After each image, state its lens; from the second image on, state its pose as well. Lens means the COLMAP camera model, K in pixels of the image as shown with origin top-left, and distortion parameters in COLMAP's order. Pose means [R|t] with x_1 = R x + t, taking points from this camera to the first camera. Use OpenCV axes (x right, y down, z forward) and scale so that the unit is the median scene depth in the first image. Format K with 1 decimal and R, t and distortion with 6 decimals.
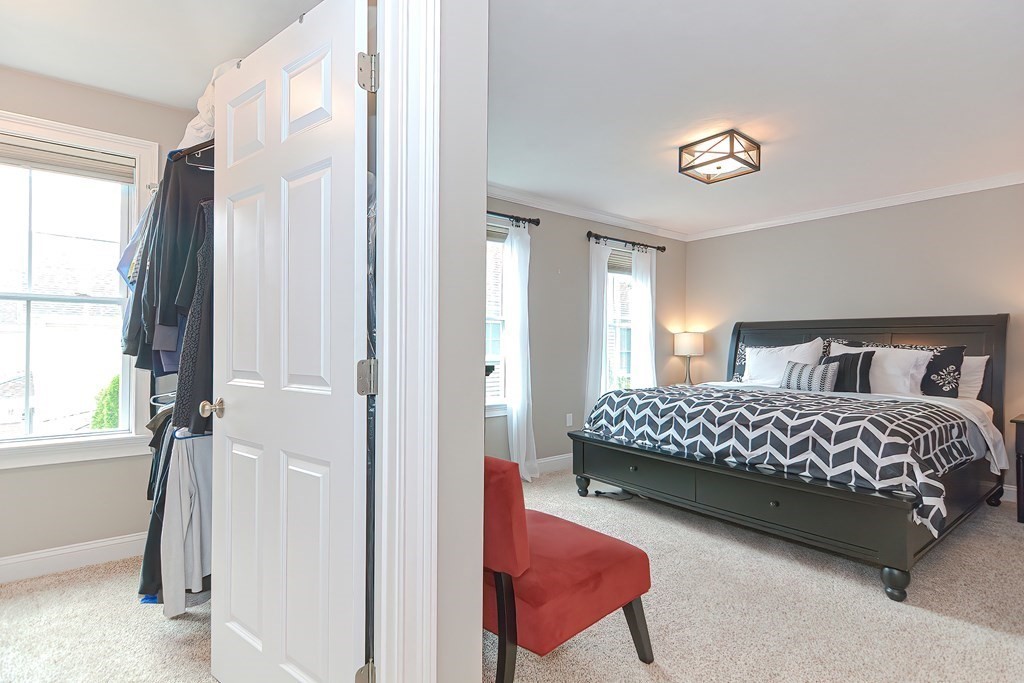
lens RADIAL K [[497.3, 0, 514.3], [0, 497.3, 339.7], [0, 0, 1]] dist [0.025537, -0.011930]
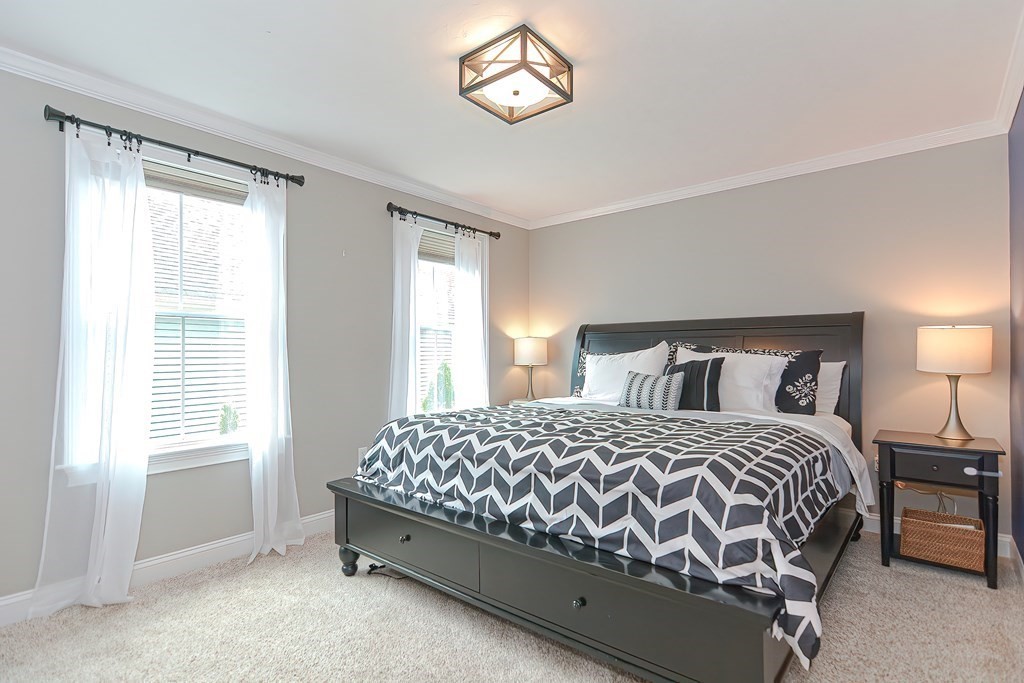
lens RADIAL K [[497.3, 0, 509.8], [0, 497.3, 344.6], [0, 0, 1]] dist [0.025537, -0.011930]
pose [[0.979975, -0.007691, 0.198972, 0.231529], [0.009355, 0.999929, -0.007424, 0.005028], [-0.198900, 0.009137, 0.979977, 0.296382]]
